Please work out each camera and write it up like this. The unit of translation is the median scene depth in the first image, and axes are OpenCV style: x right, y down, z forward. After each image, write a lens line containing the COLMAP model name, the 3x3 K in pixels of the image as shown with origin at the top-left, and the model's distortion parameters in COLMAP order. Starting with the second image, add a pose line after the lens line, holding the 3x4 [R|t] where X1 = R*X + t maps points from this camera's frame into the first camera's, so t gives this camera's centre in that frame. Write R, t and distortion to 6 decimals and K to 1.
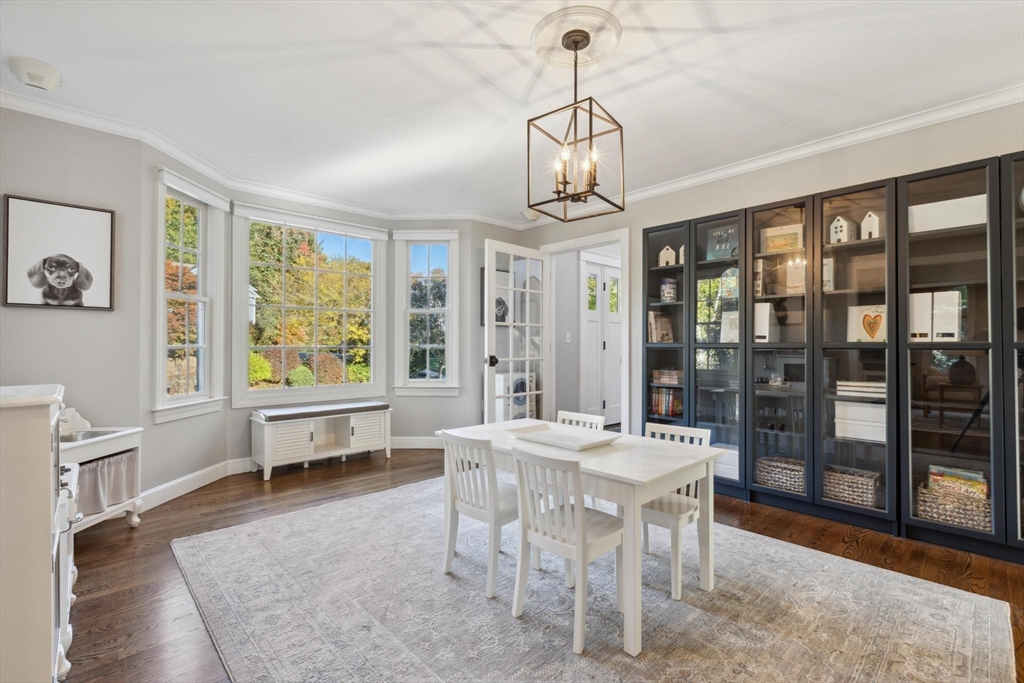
lens RADIAL K [[458.4, 0, 513.7], [0, 458.4, 342.2], [0, 0, 1]] dist [0.002961, -0.000040]
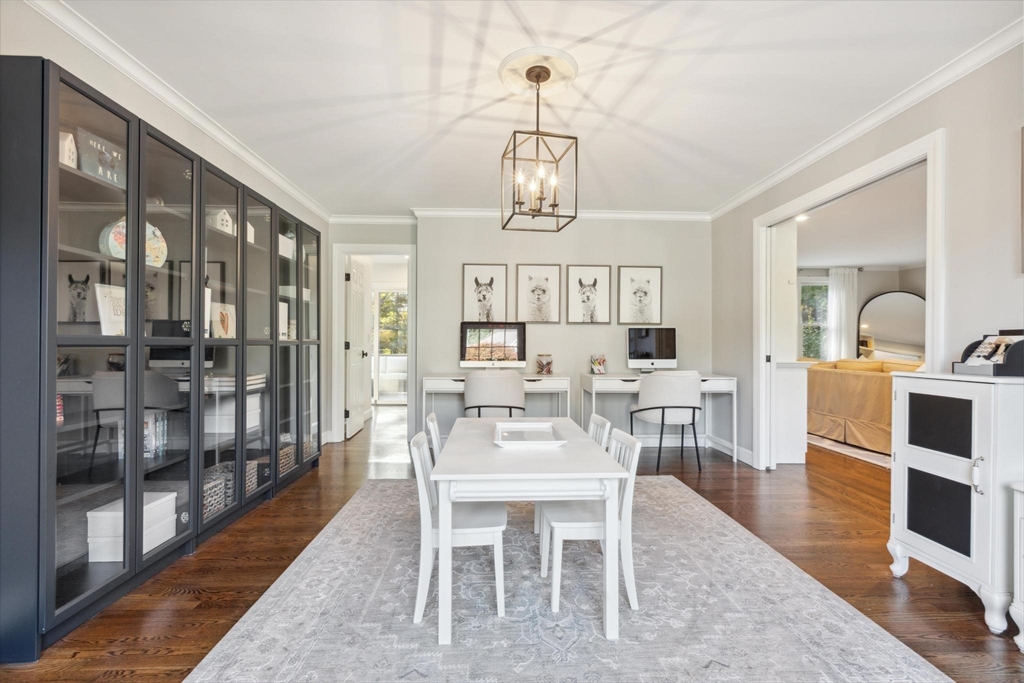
lens RADIAL K [[455.1, 0, 515.2], [0, 455.1, 340.8], [0, 0, 1]] dist [-0.001892, -0.000305]
pose [[-0.756317, -0.000267, 0.654205, -0.533356], [-0.010785, 0.999869, -0.012060, 0.013733], [-0.654116, -0.016177, -0.756221, 1.797858]]
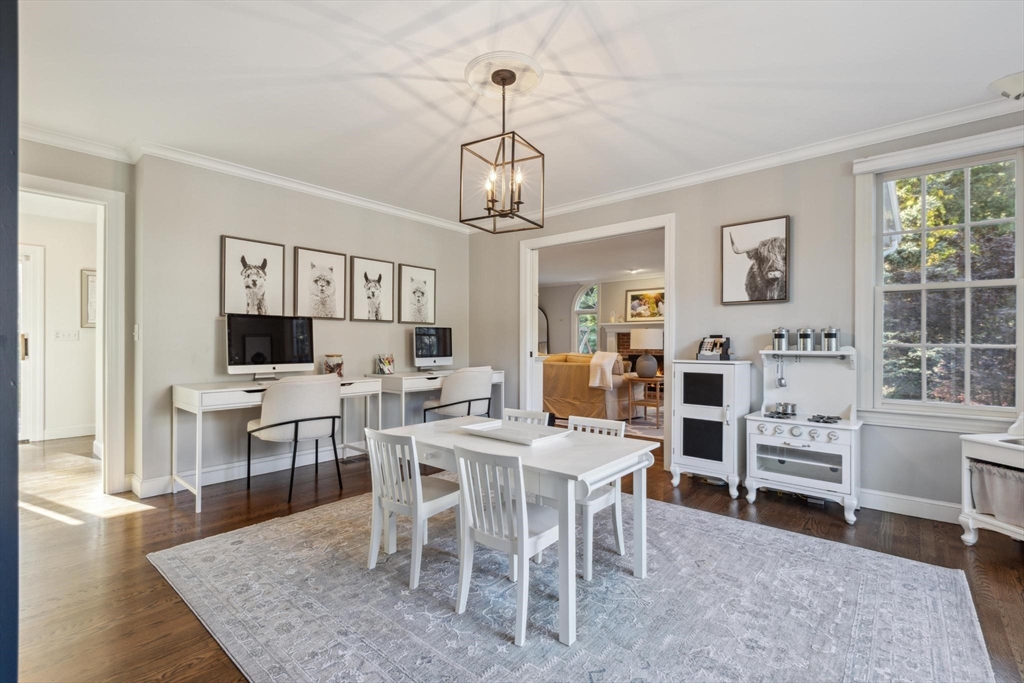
lens RADIAL K [[458.4, 0, 513.7], [0, 458.4, 342.2], [0, 0, 1]] dist [0.002961, -0.000040]
pose [[-0.994261, -0.003696, -0.106913, 0.221192], [-0.002628, 0.999945, -0.010121, 0.015126], [0.106945, -0.009782, -0.994217, 2.049468]]
